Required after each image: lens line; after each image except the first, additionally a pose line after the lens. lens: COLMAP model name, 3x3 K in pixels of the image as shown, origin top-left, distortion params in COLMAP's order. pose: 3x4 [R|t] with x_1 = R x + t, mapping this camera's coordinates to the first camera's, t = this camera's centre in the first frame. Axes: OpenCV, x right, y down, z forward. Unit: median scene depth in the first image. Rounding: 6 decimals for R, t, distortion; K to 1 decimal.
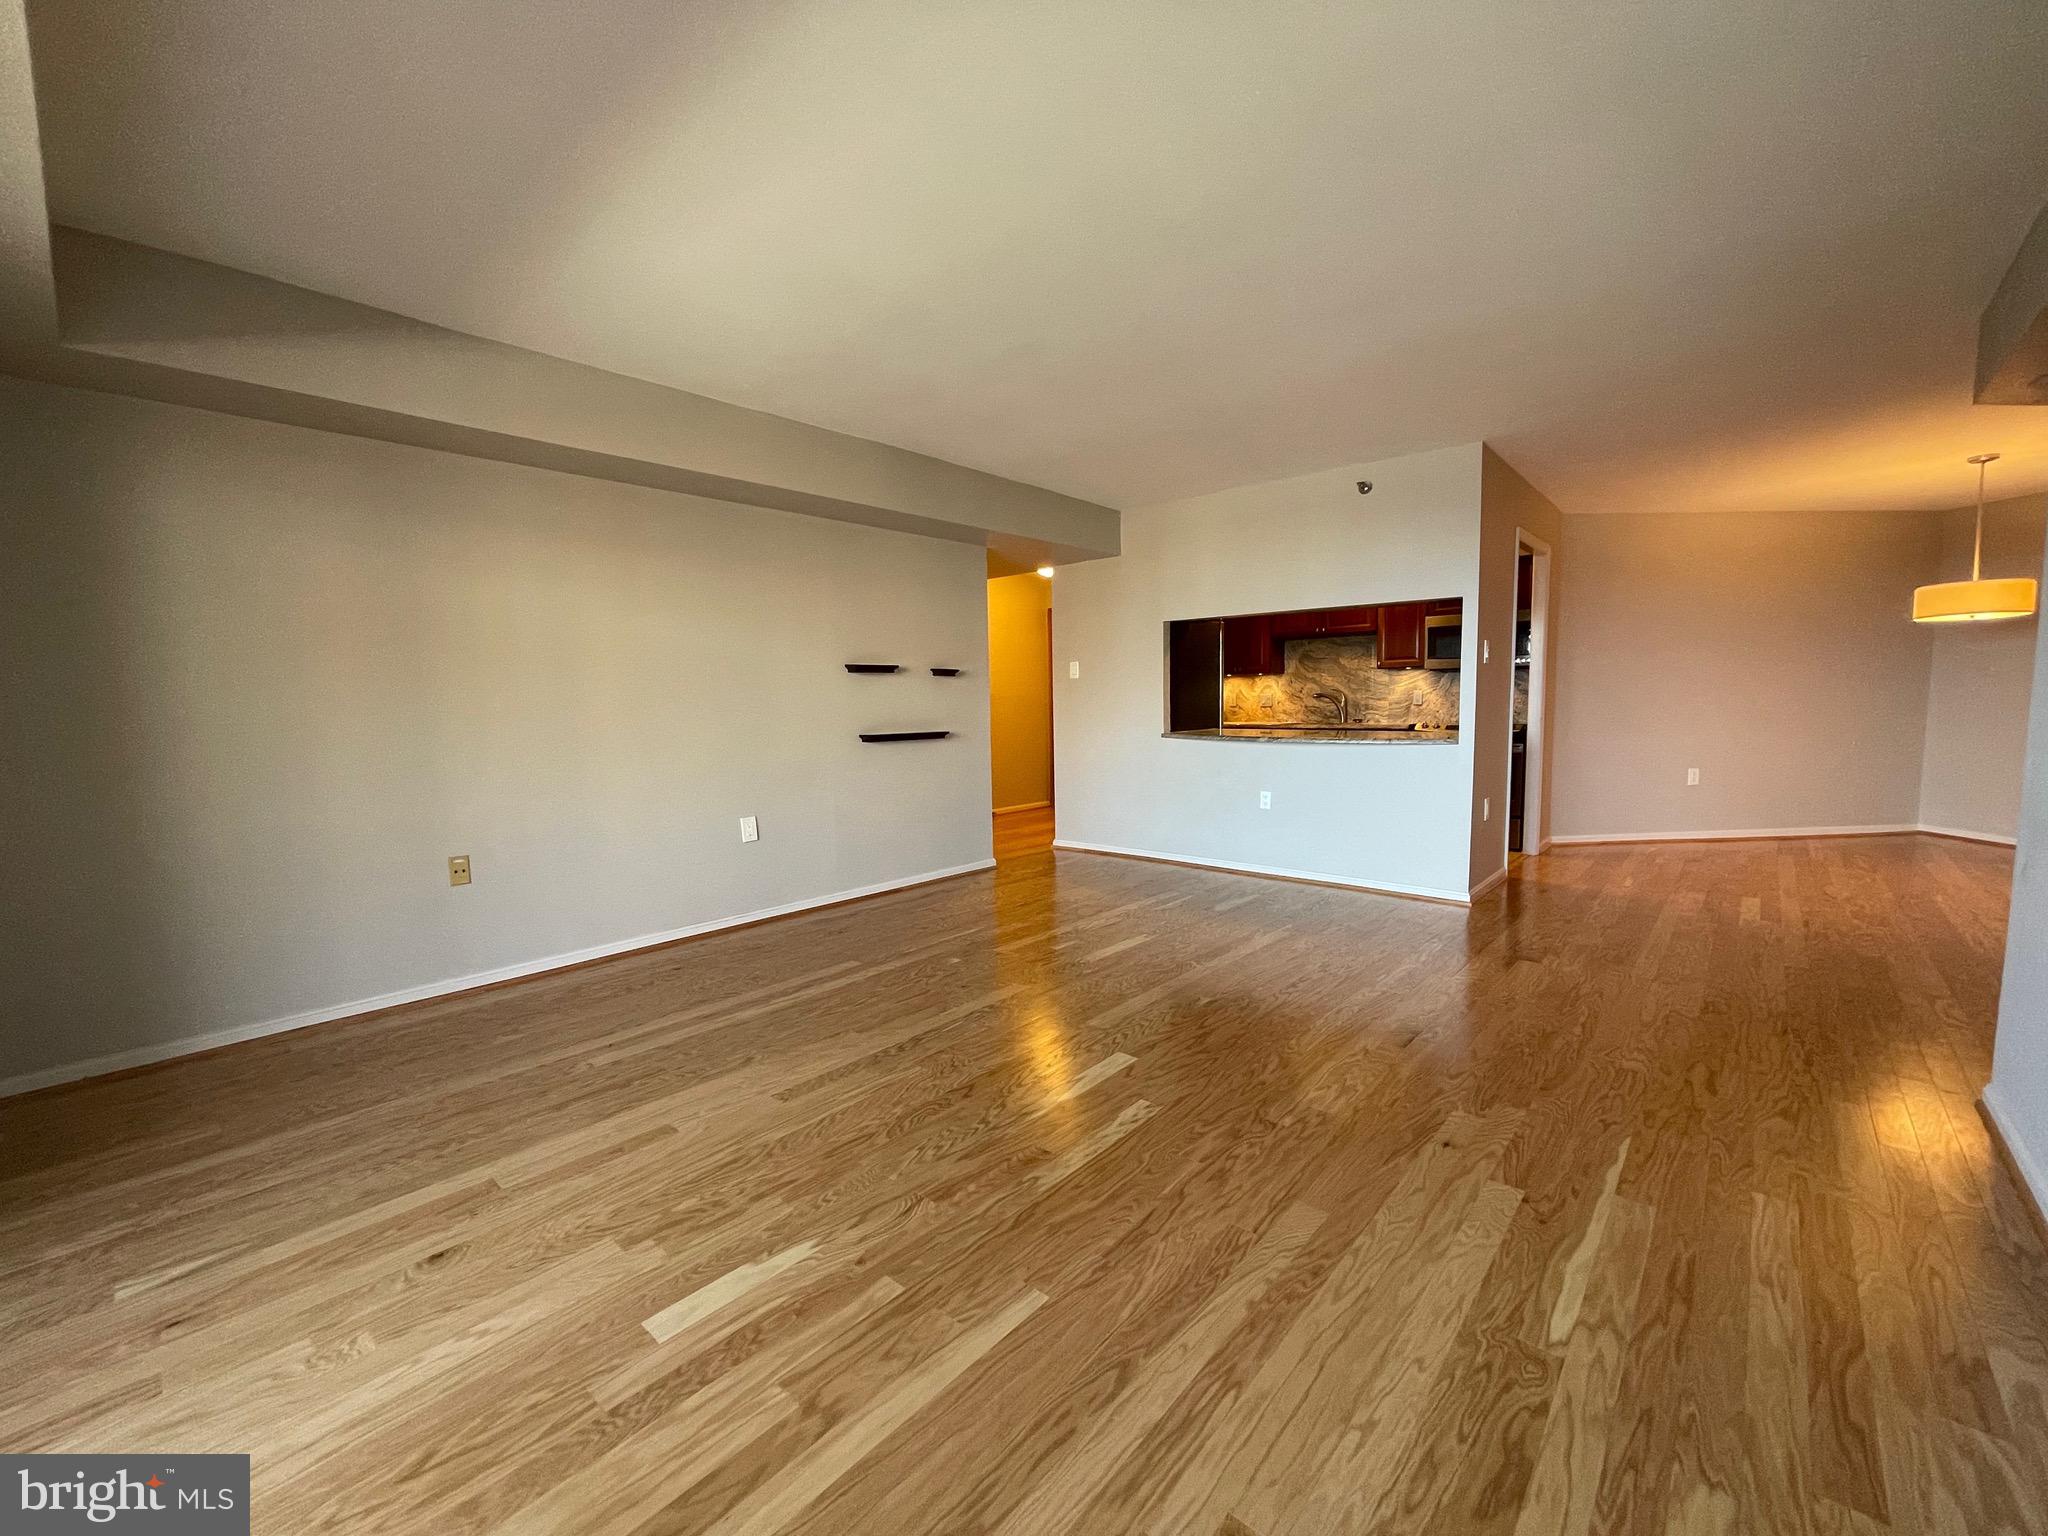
lens RADIAL K [[827.9, 0, 1026.8], [0, 827.9, 777.8], [0, 0, 1]] dist [0.002323, -0.005304]
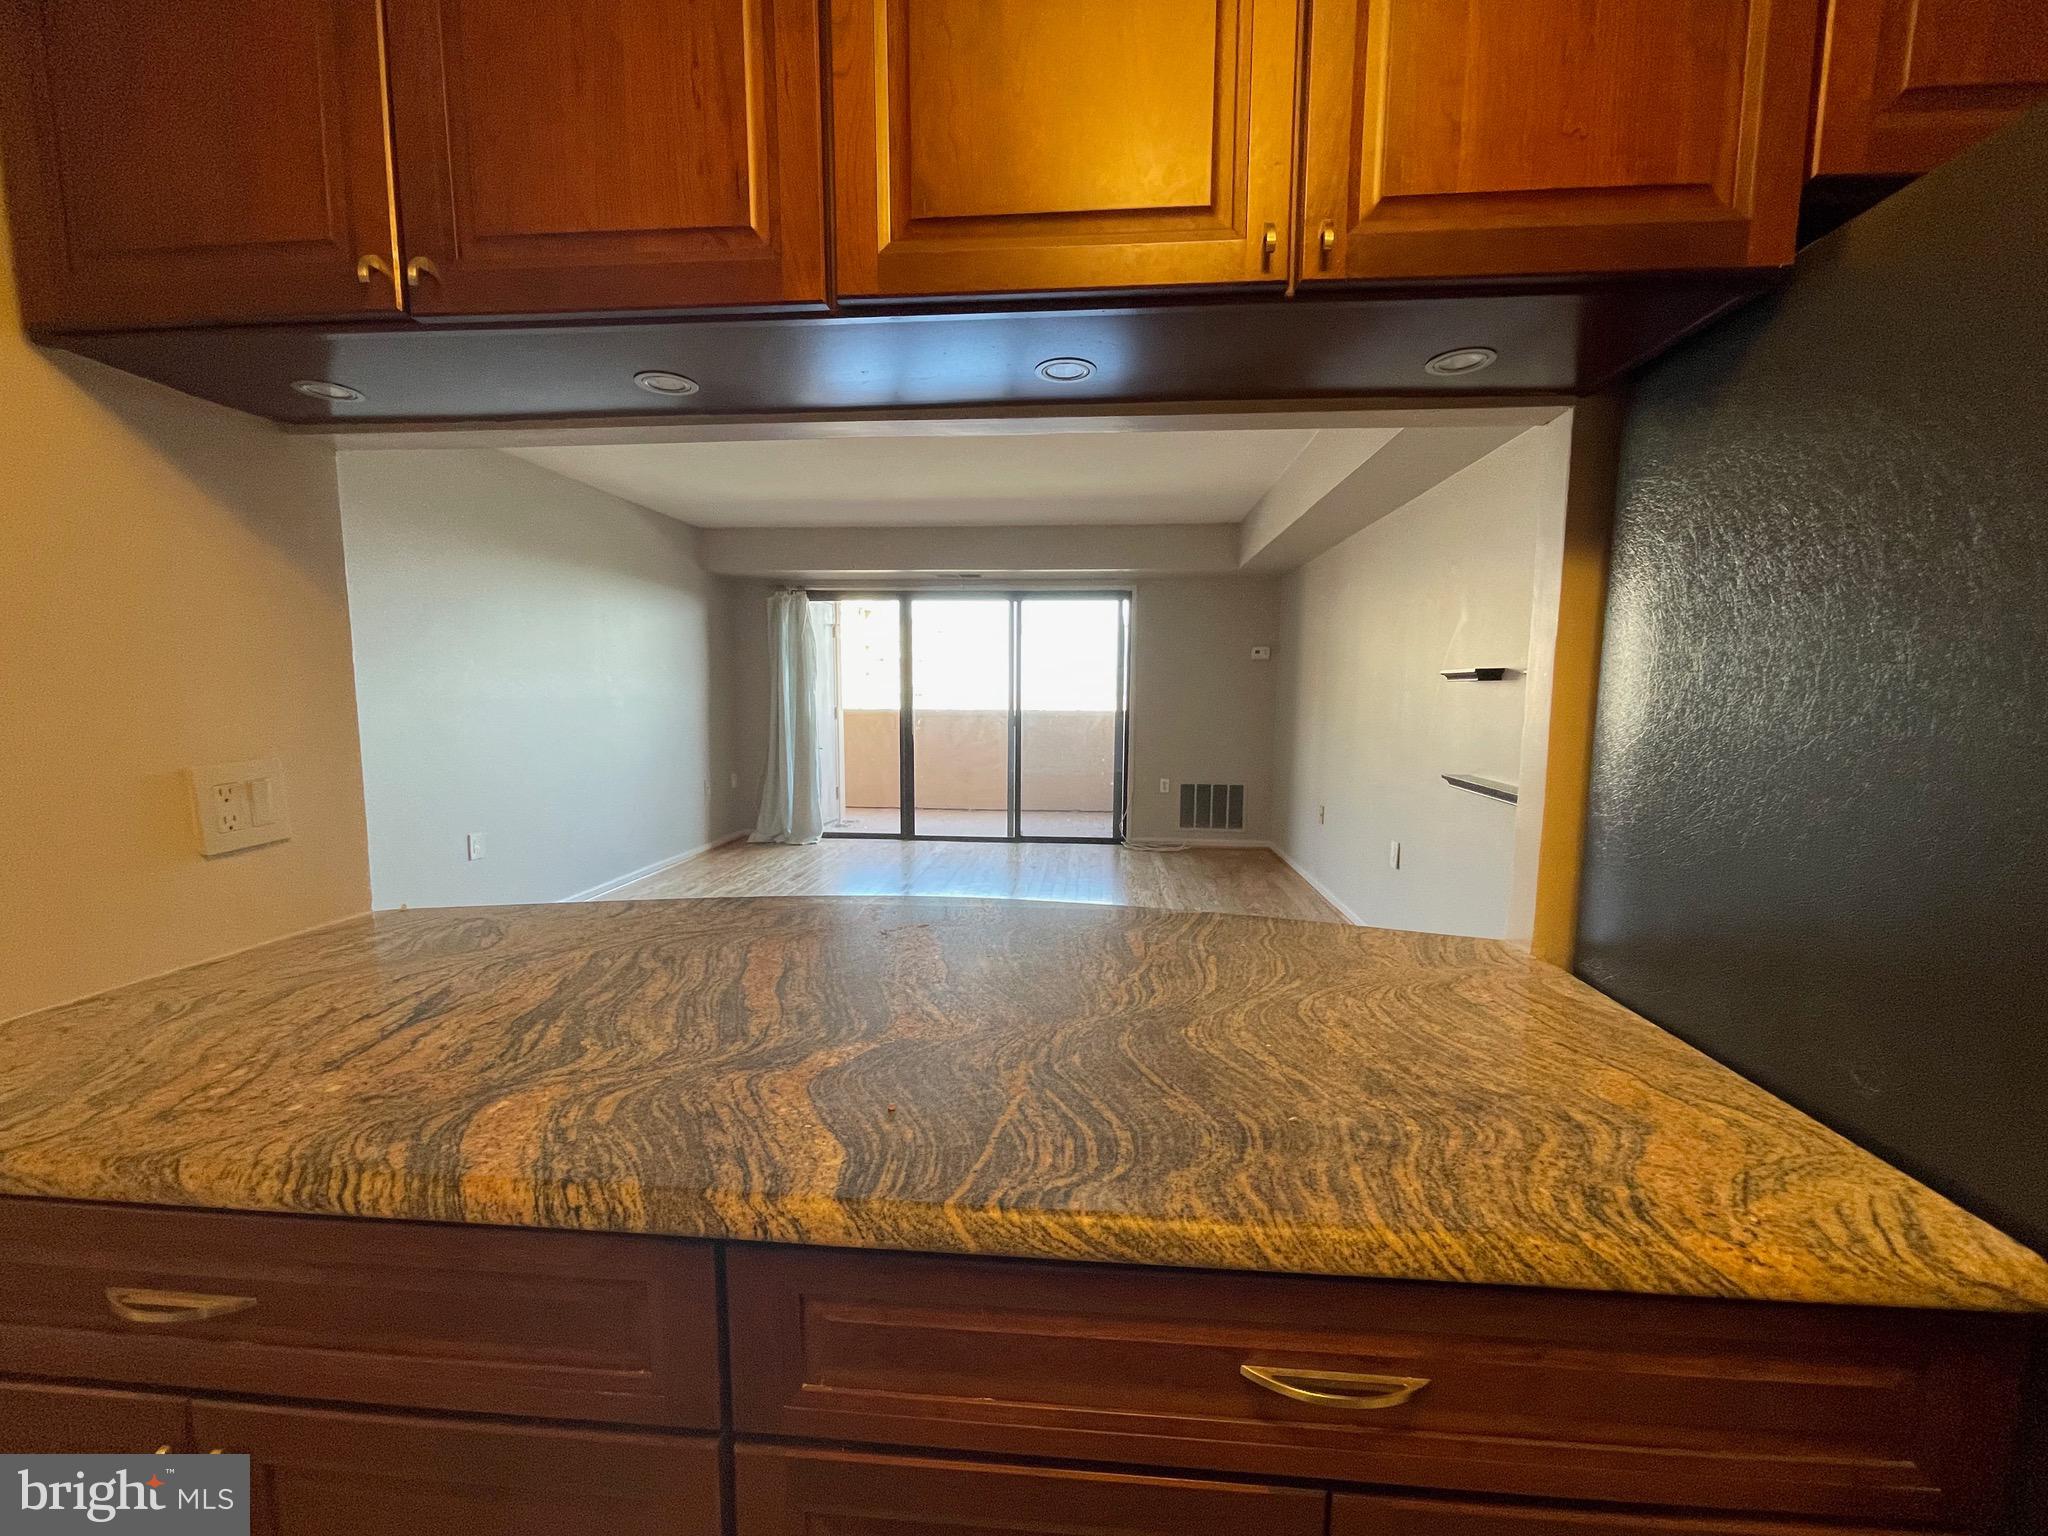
lens RADIAL K [[827.9, 0, 1026.8], [0, 827.9, 777.8], [0, 0, 1]] dist [0.002323, -0.005304]
pose [[-0.801322, 0.080066, -0.592851, 0.387263], [-0.048200, 0.979140, 0.197385, -0.135129], [0.596288, 0.186744, -0.780748, 1.079016]]
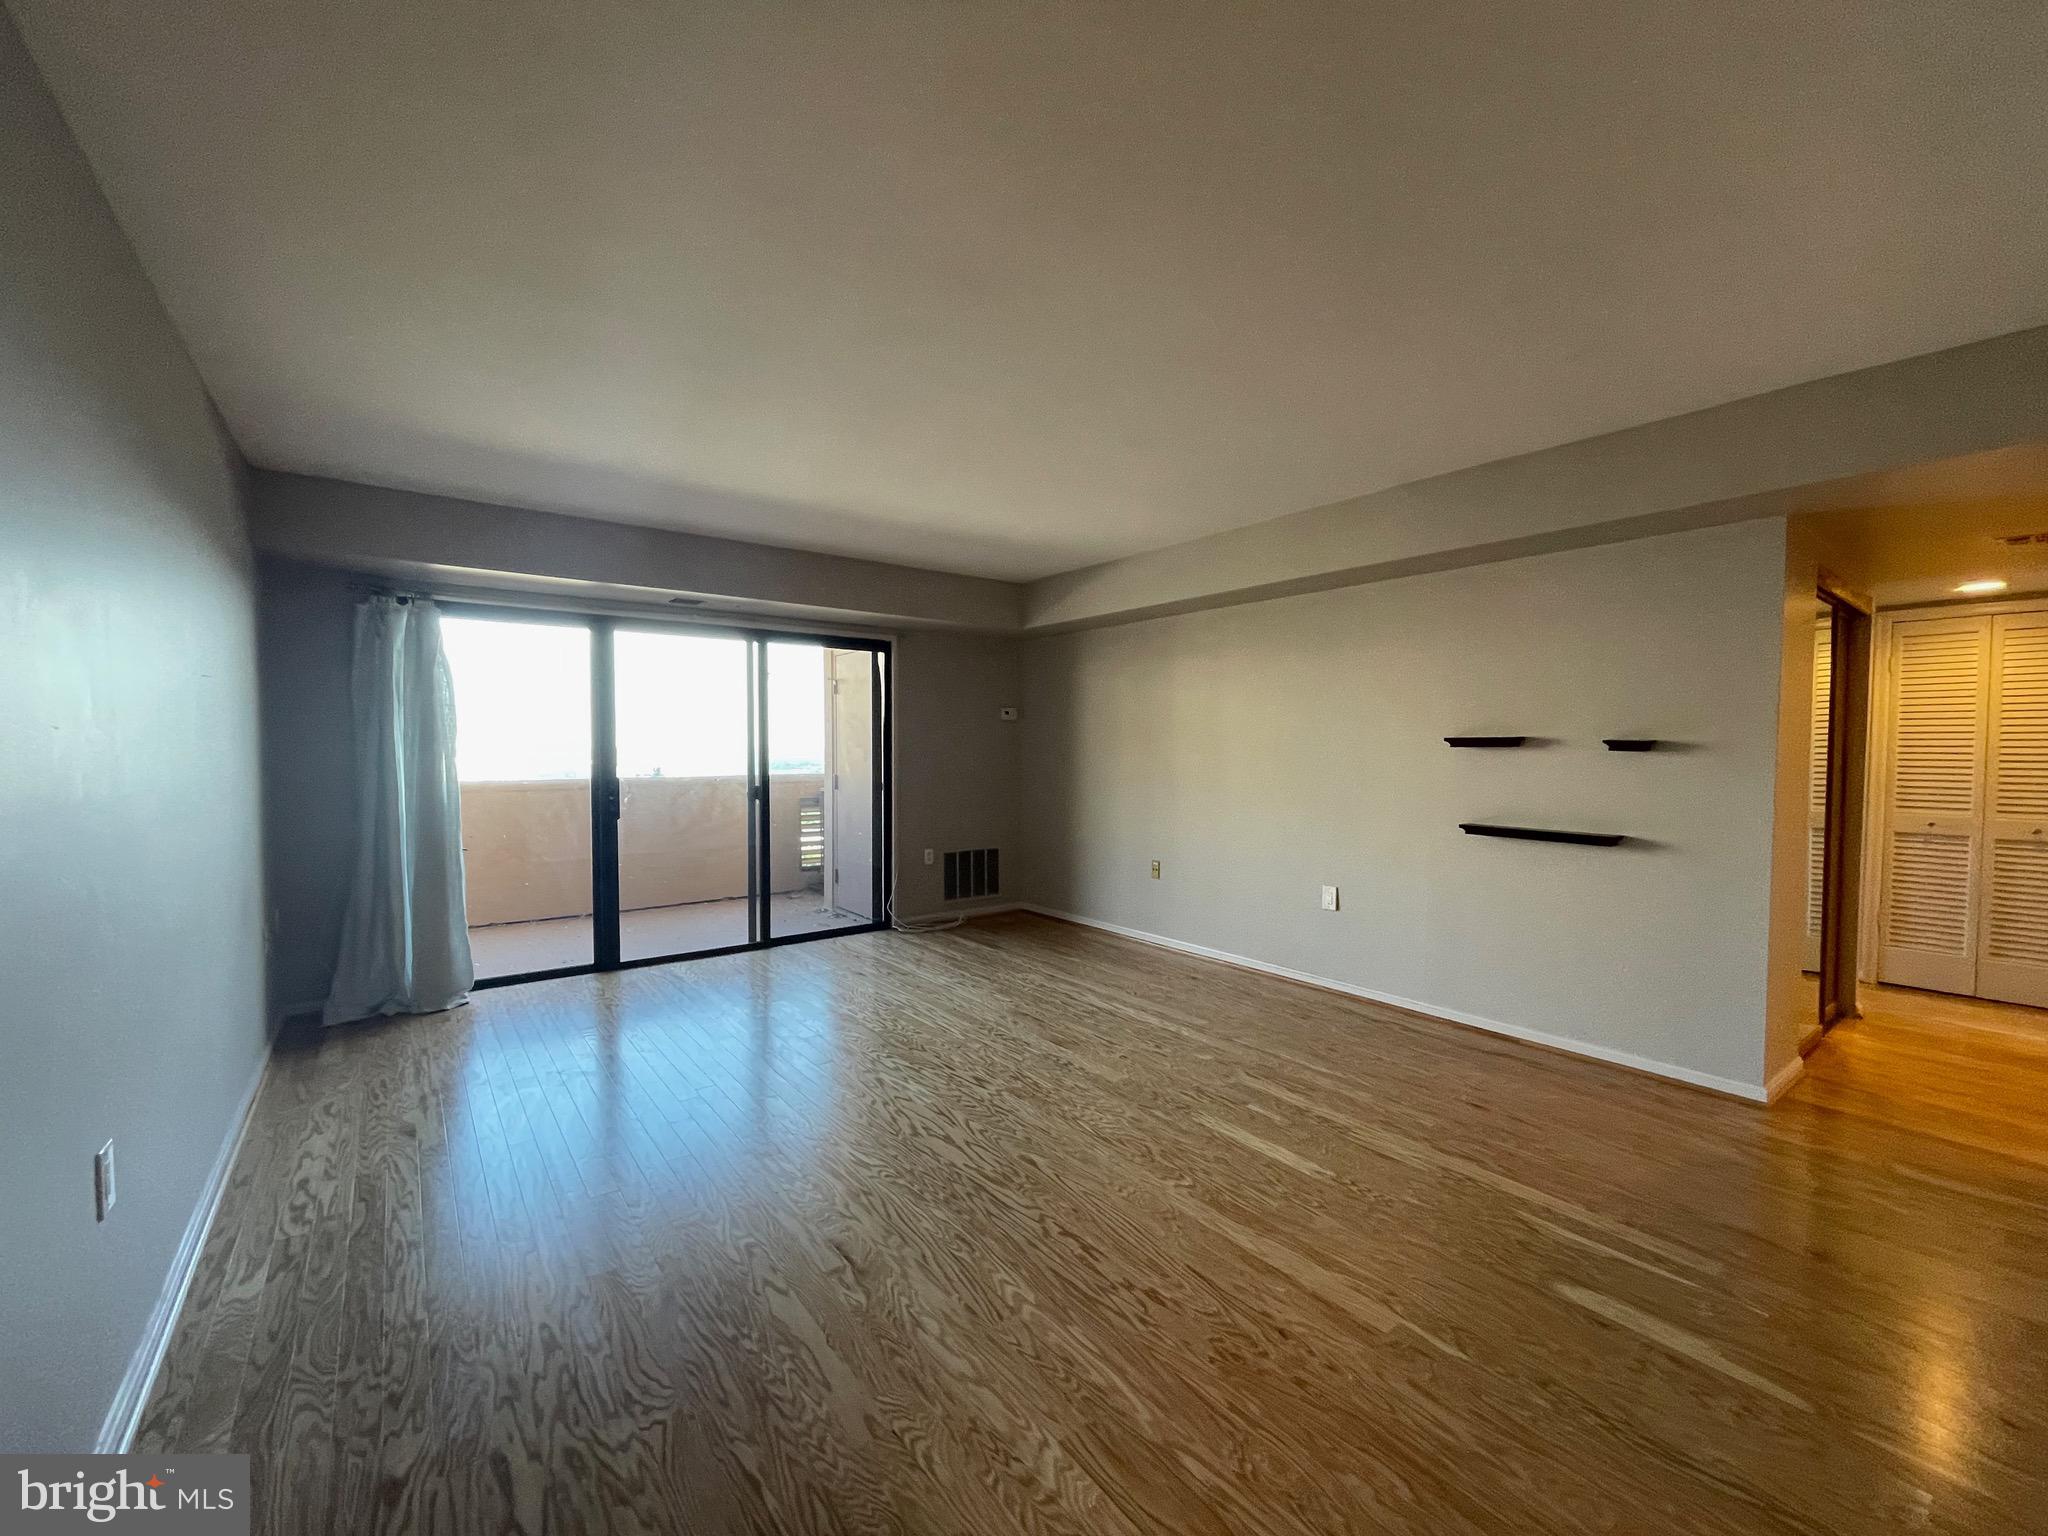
lens RADIAL K [[827.9, 0, 1026.8], [0, 827.9, 777.8], [0, 0, 1]] dist [0.002323, -0.005304]
pose [[-0.185366, 0.056266, -0.981057, 0.548861], [-0.094389, 0.992724, 0.074770, -0.095101], [0.978126, 0.106460, -0.178706, 0.590669]]
